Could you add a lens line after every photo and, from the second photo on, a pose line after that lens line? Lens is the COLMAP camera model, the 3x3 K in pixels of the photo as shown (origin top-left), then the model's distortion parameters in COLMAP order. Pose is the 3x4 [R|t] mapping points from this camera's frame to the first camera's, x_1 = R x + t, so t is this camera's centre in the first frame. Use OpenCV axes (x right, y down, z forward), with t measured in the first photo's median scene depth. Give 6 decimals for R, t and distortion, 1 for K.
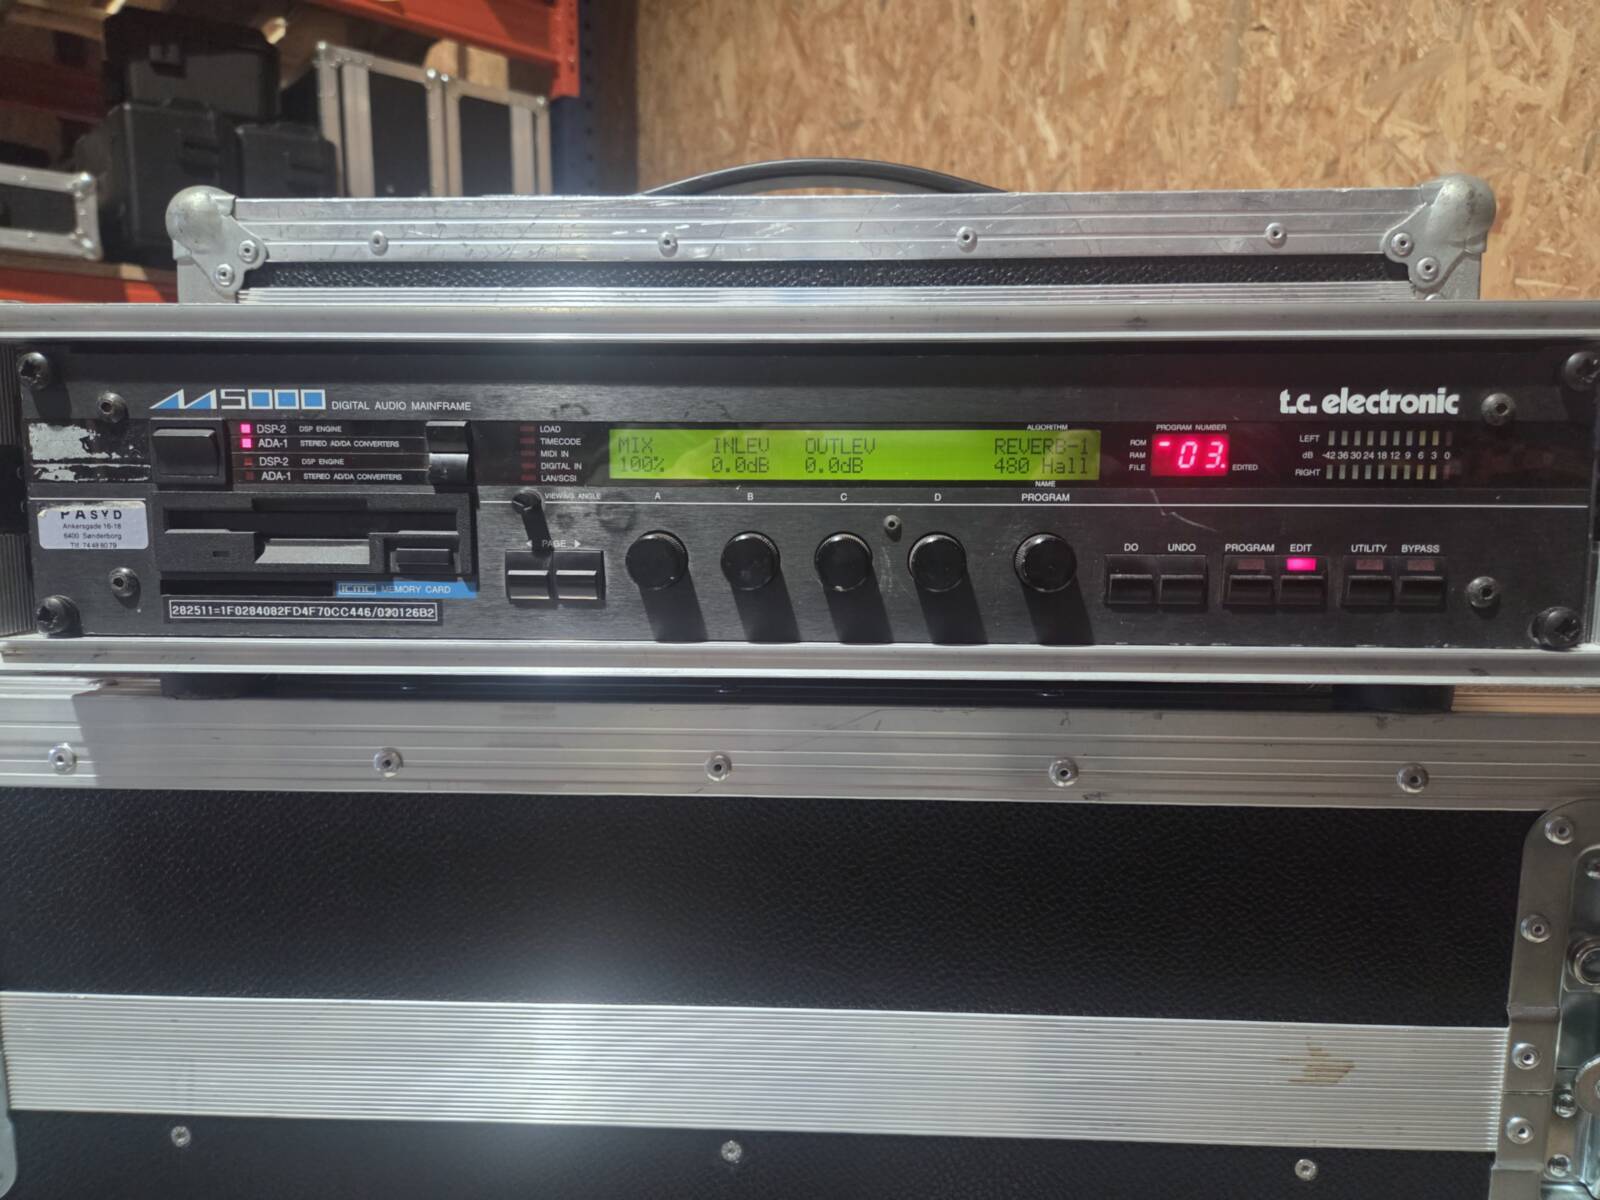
lens RADIAL K [[1074.5, 0, 800.4], [0, 1074.5, 609.4], [0, 0, 1]] dist [0.028198, -0.045359]
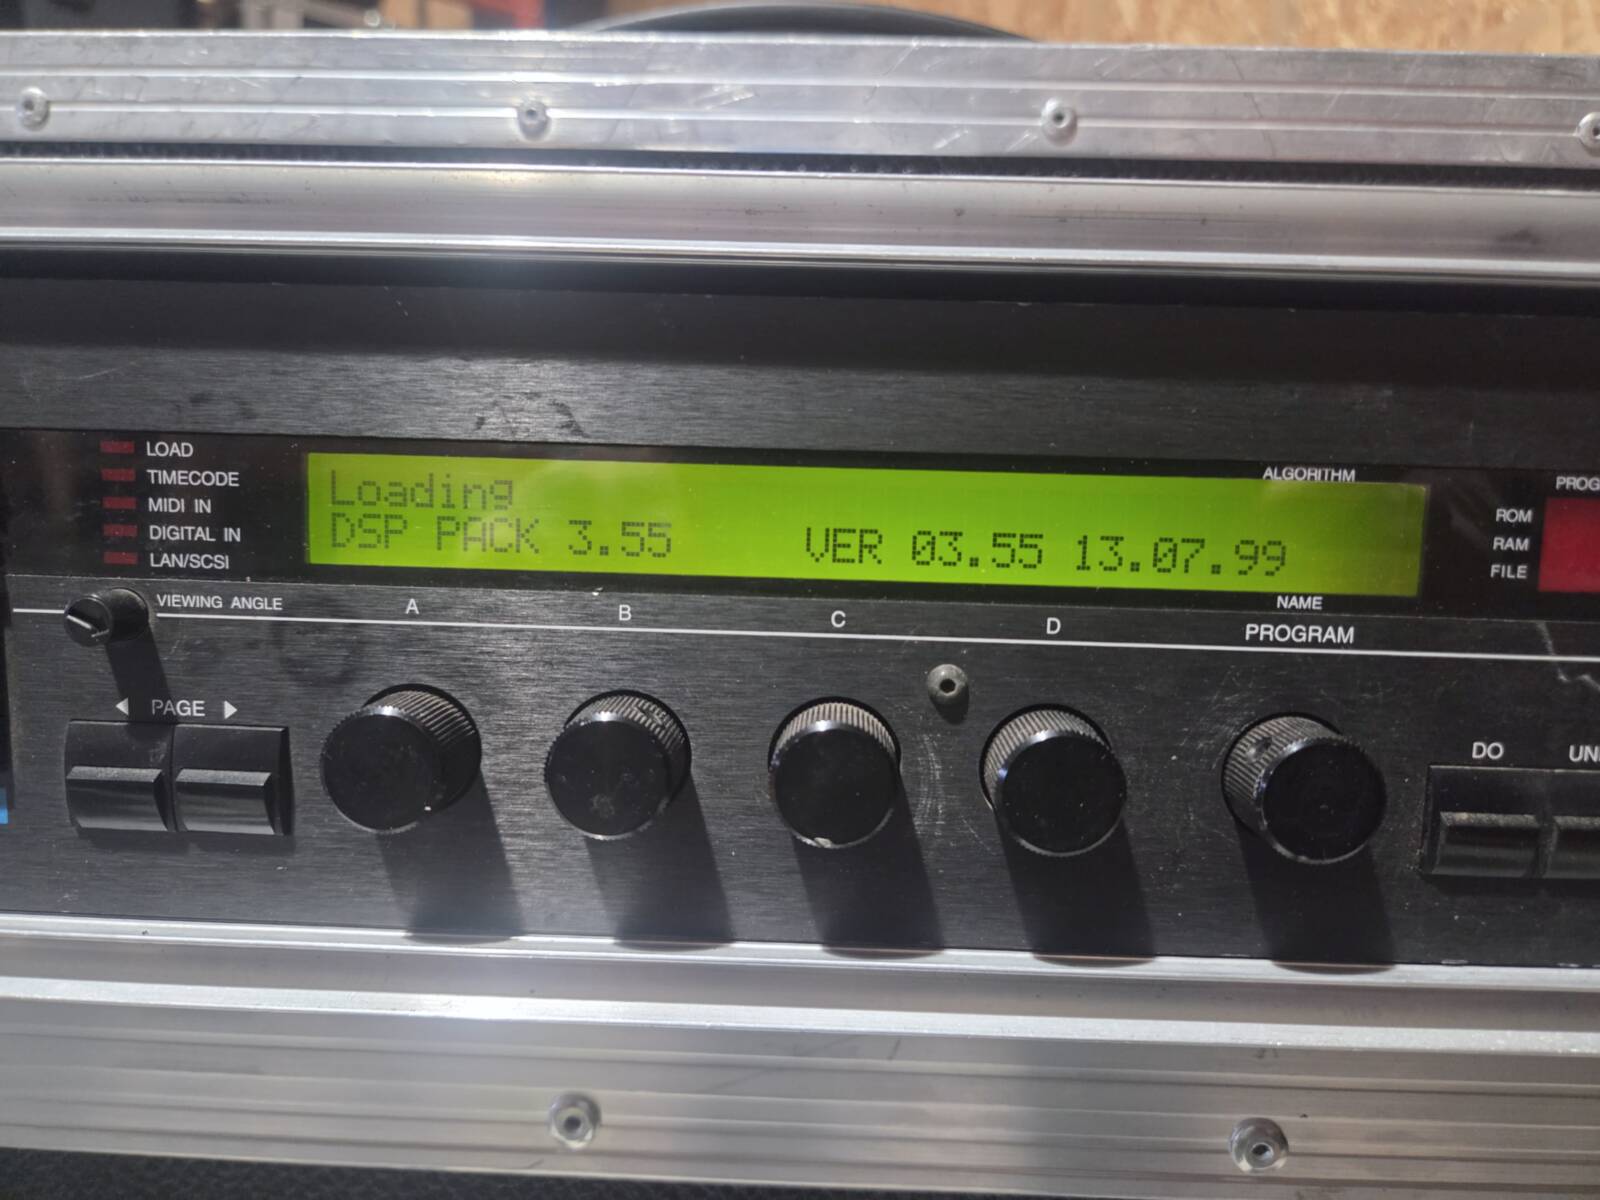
lens RADIAL K [[1074.5, 0, 798.5], [0, 1074.5, 591.6], [0, 0, 1]] dist [0.028198, -0.045359]
pose [[0.999576, 0.022563, 0.018407, 0.015694], [-0.022298, 0.999646, -0.014493, -0.108641], [-0.018727, 0.014077, 0.999726, 0.556935]]
